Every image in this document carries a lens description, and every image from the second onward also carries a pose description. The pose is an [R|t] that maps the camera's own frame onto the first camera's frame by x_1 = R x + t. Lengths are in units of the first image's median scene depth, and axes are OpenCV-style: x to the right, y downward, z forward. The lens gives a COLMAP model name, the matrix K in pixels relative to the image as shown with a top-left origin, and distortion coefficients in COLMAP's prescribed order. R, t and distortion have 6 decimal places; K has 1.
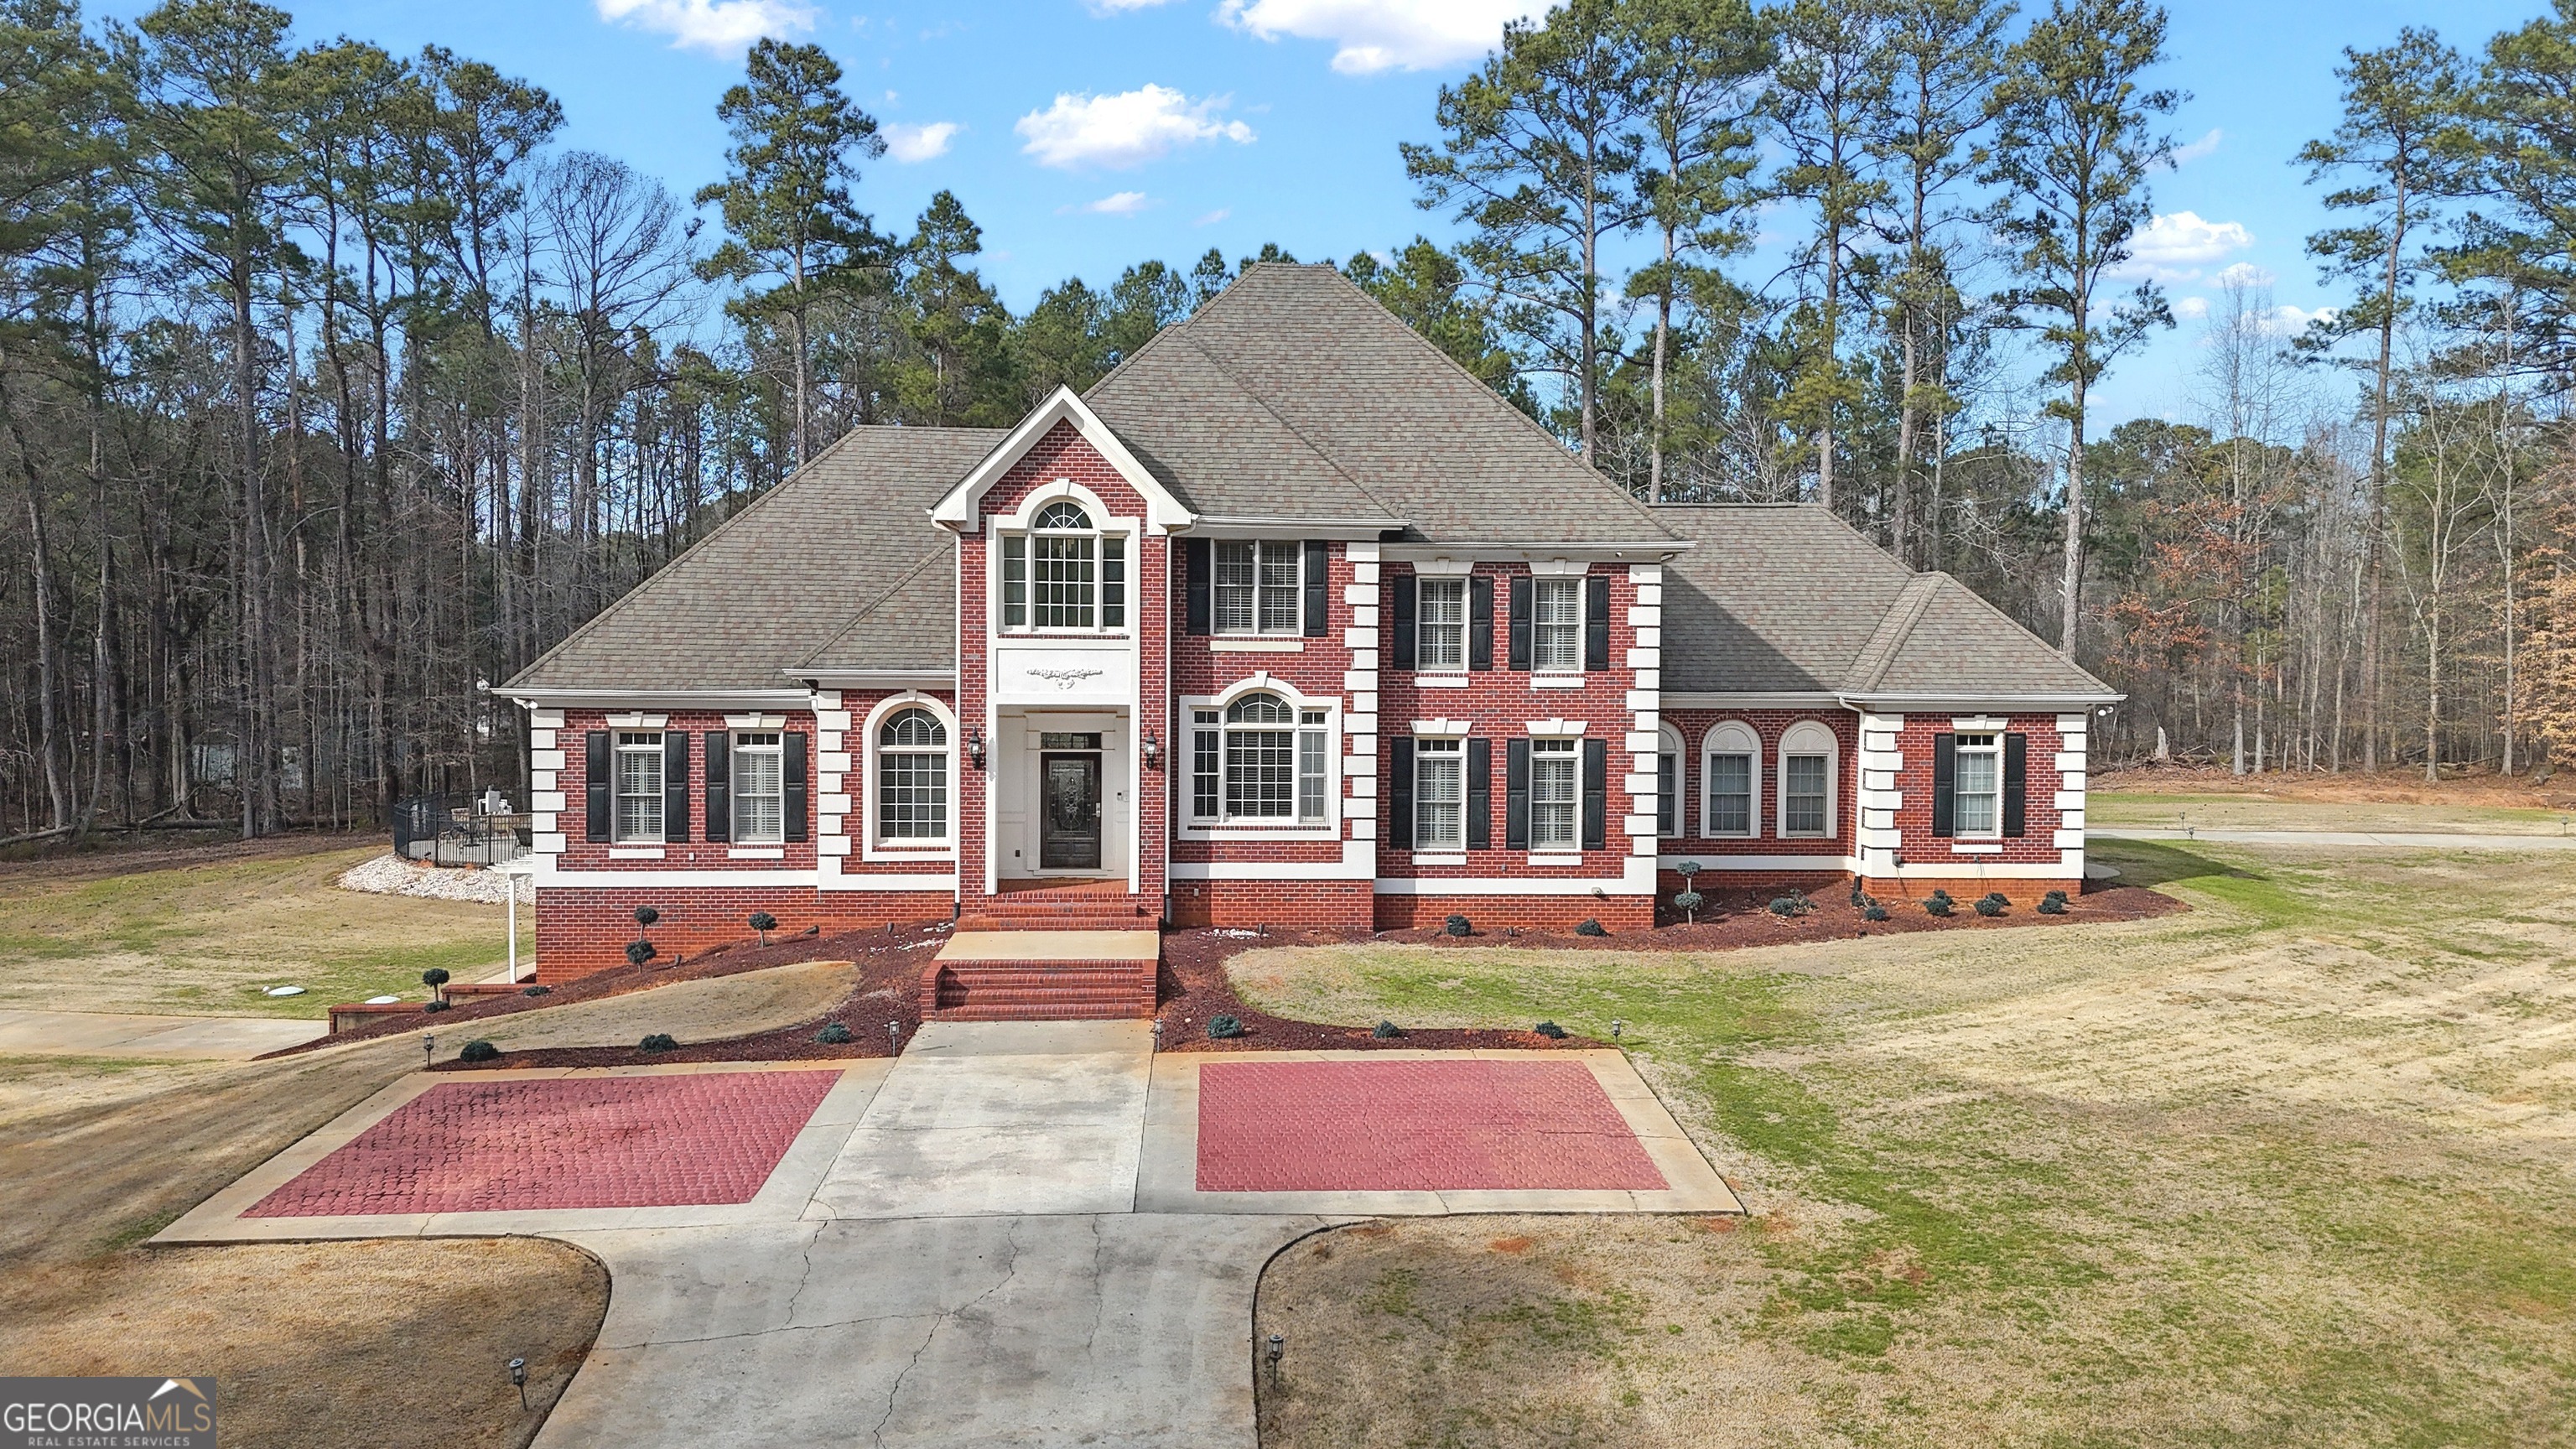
lens RADIAL K [[1891.6, 0, 1281.4], [0, 1891.6, 728.9], [0, 0, 1]] dist [0.063407, -0.056198]
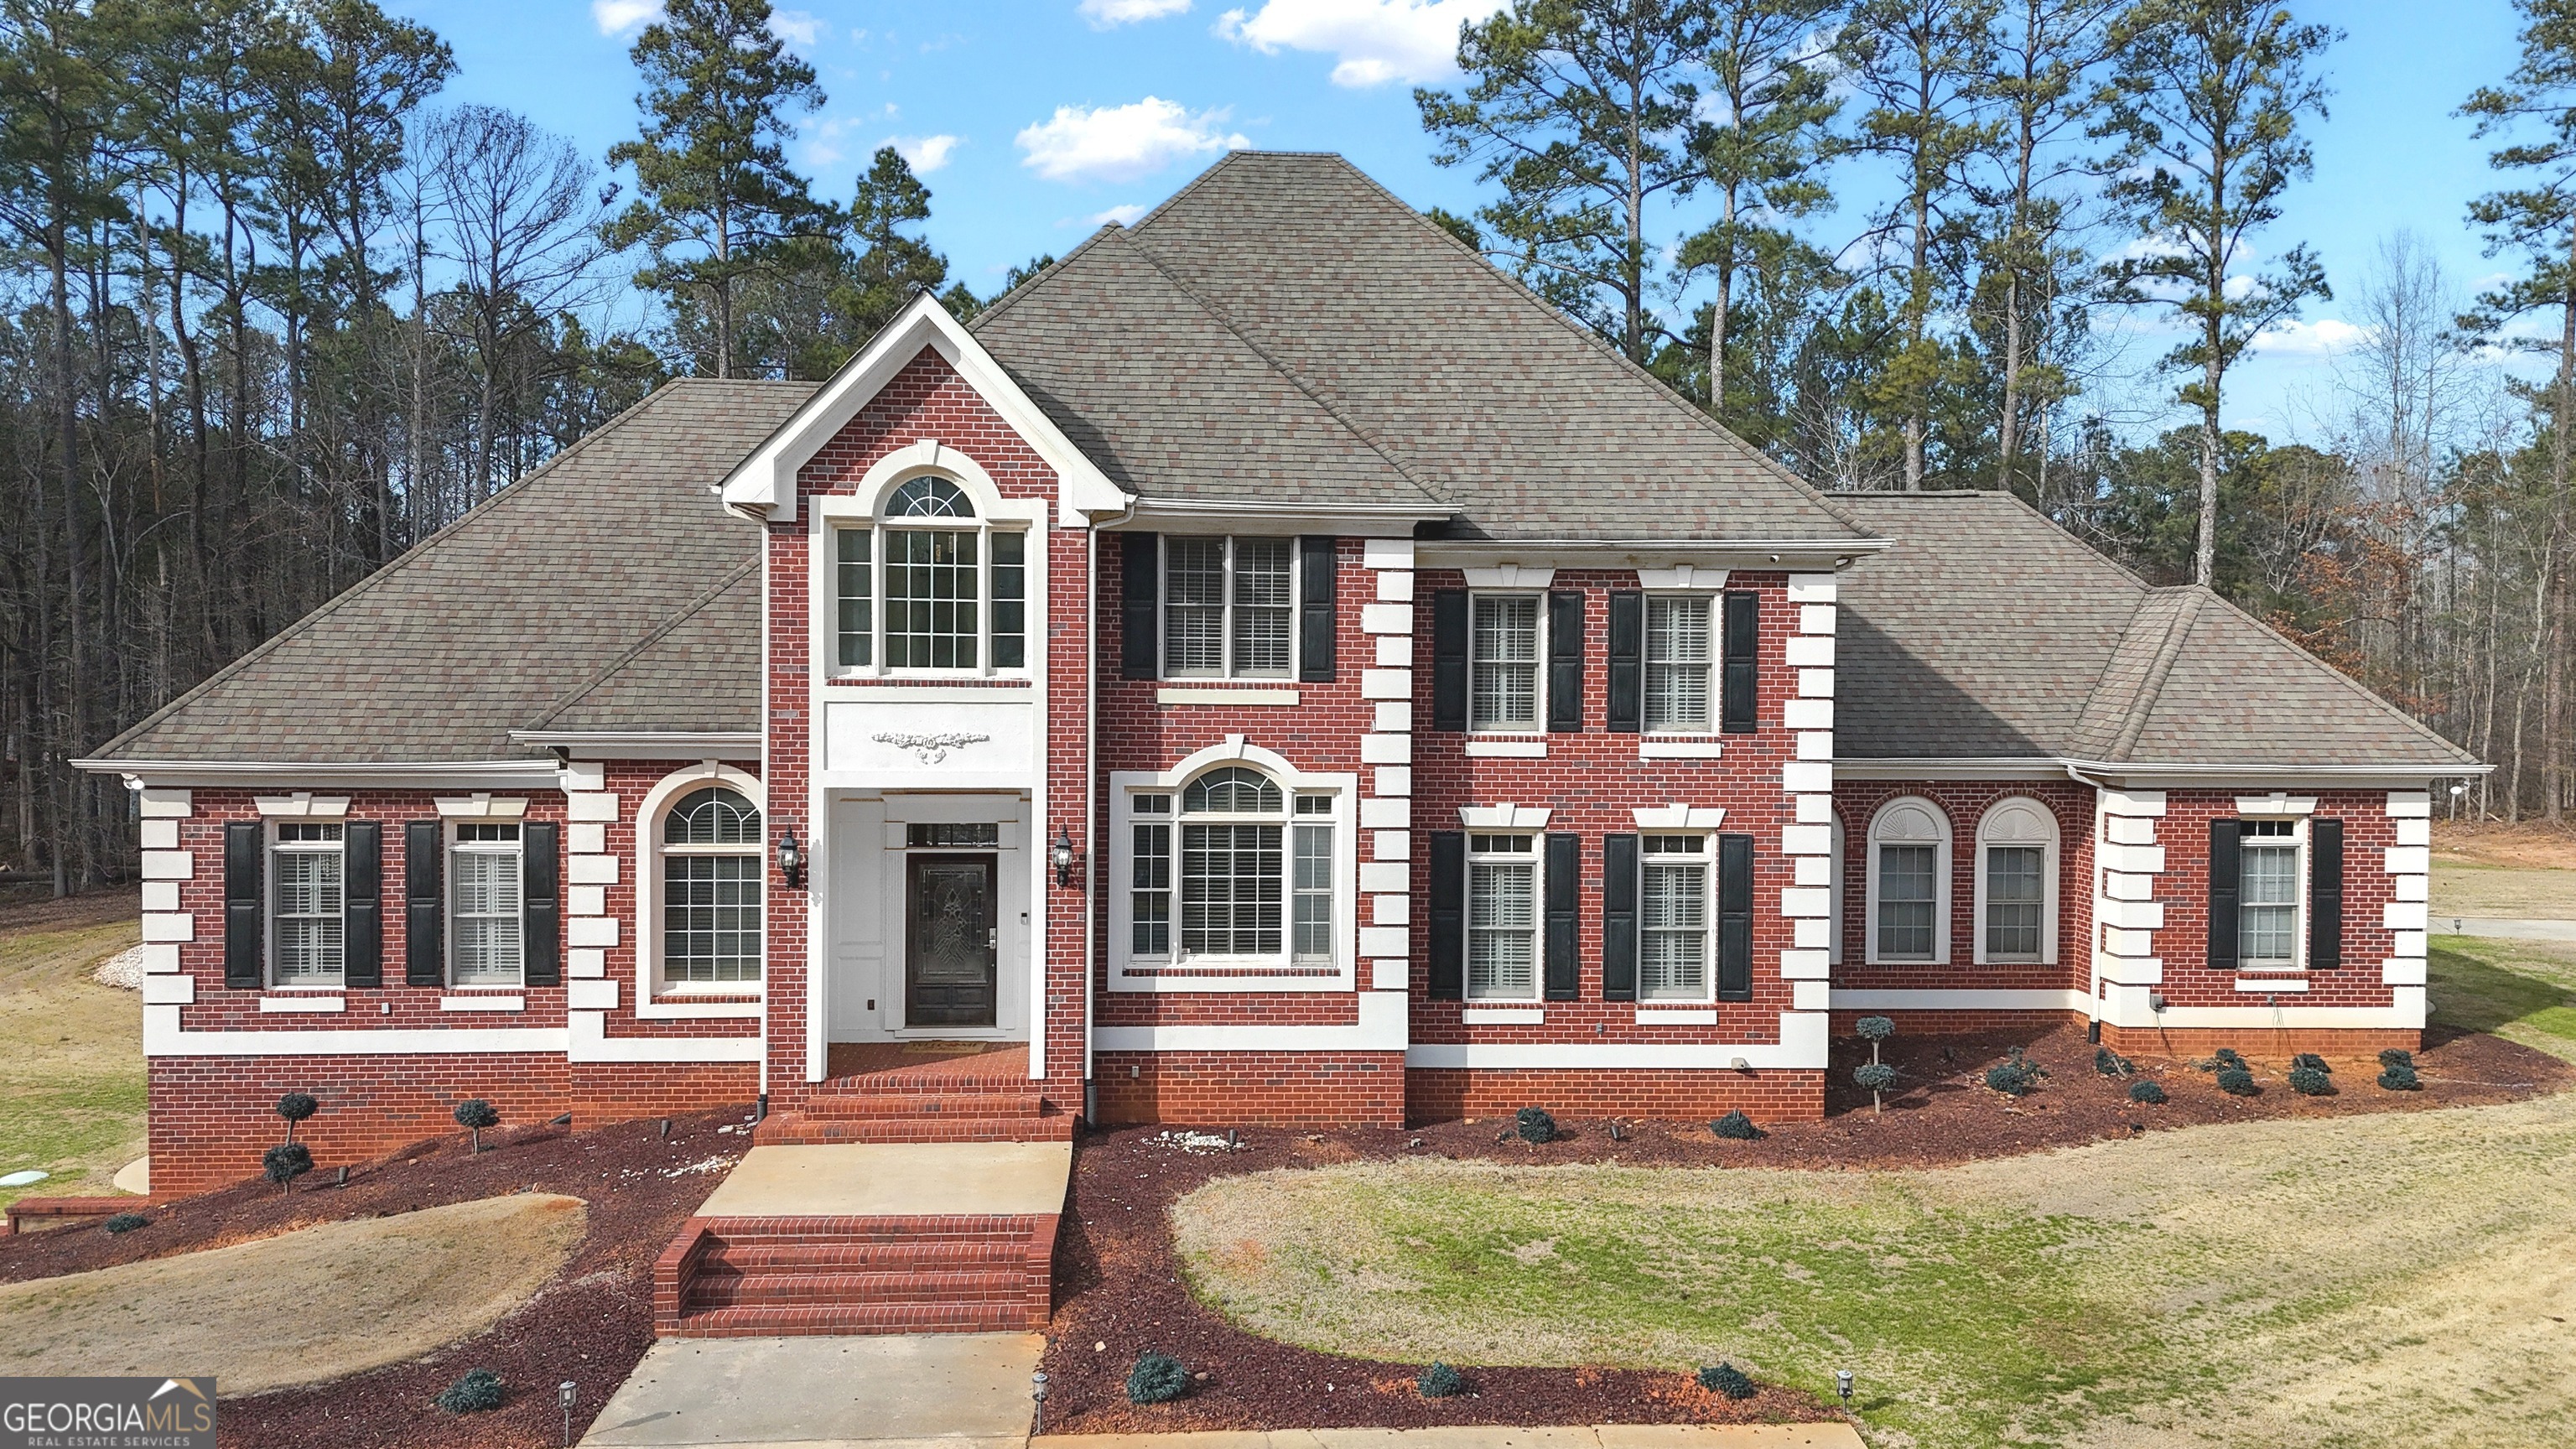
lens RADIAL K [[1891.6, 0, 1283.4], [0, 1891.6, 726.0], [0, 0, 1]] dist [0.063407, -0.056198]
pose [[0.999999, 0.001098, 0.000704, 0.005621], [-0.001091, 0.999955, -0.009438, -0.026540], [-0.000714, 0.009438, 0.999955, 0.330237]]
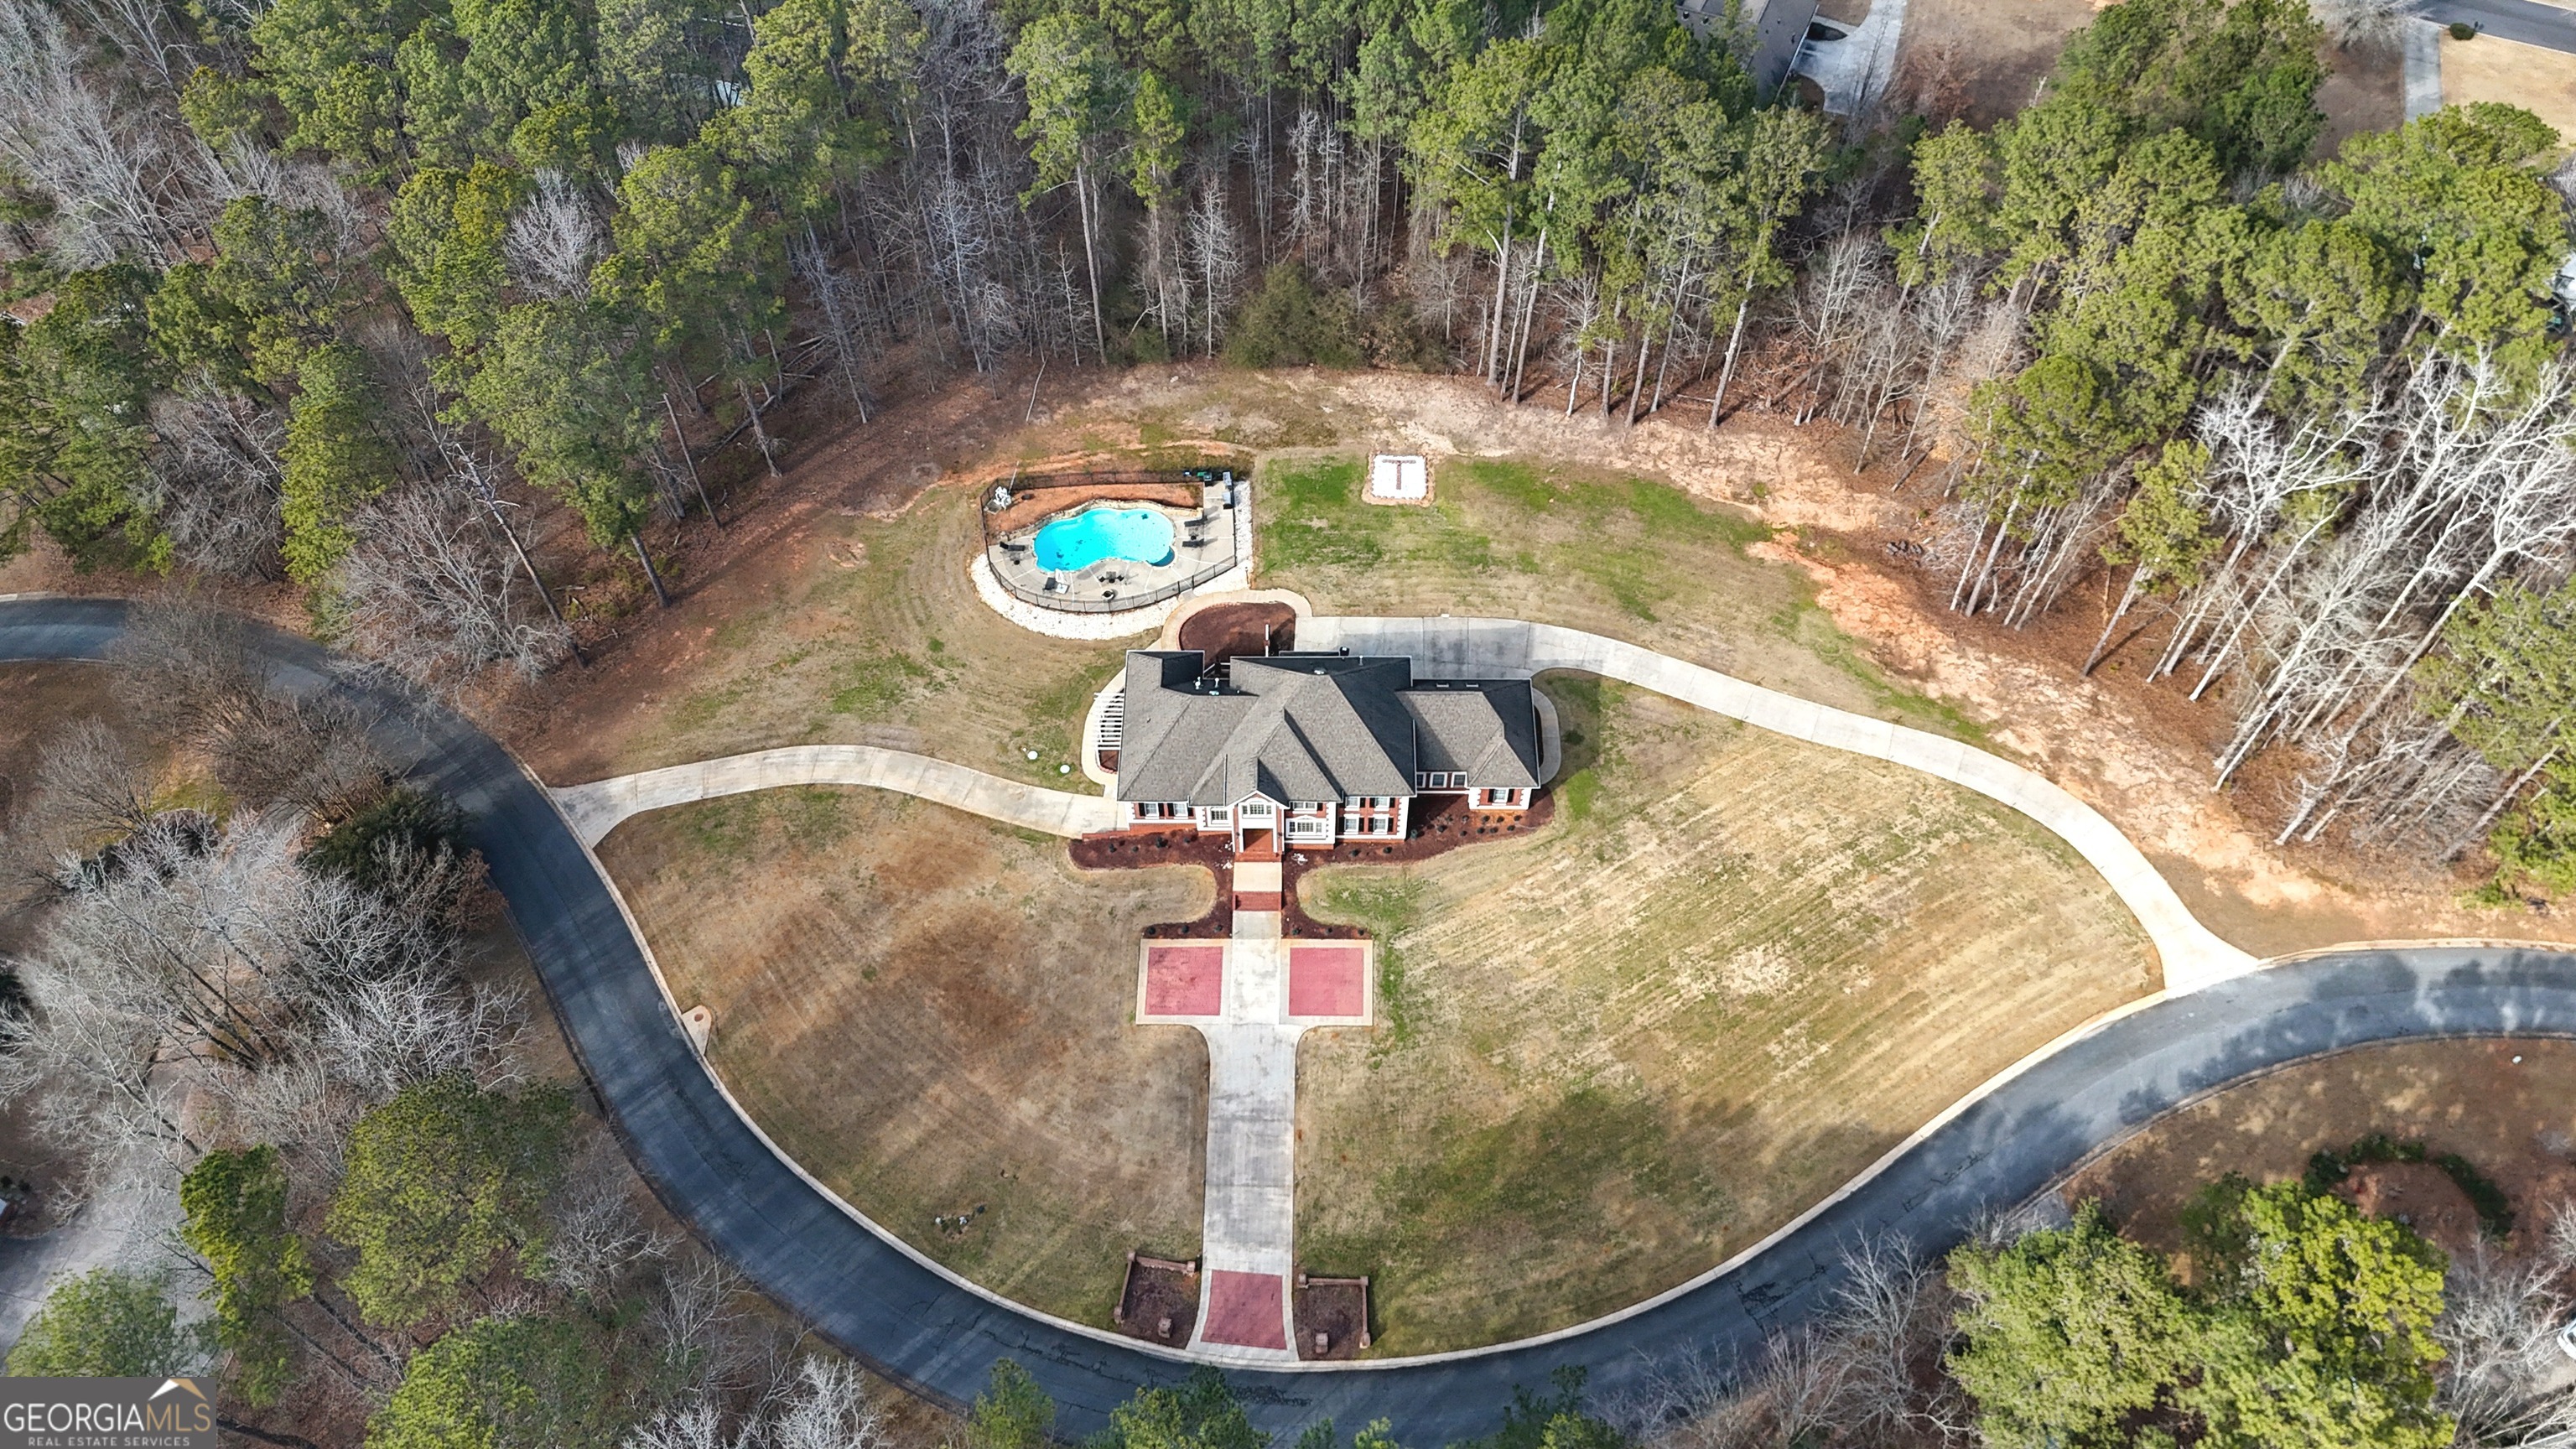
lens RADIAL K [[1891.6, 0, 1278.3], [0, 1891.6, 714.6], [0, 0, 1]] dist [0.063407, -0.056198]
pose [[0.997854, 0.040588, -0.051384, 0.124766], [0.015723, 0.613247, 0.789734, -3.248445], [0.063565, -0.788847, 0.611293, -1.262137]]
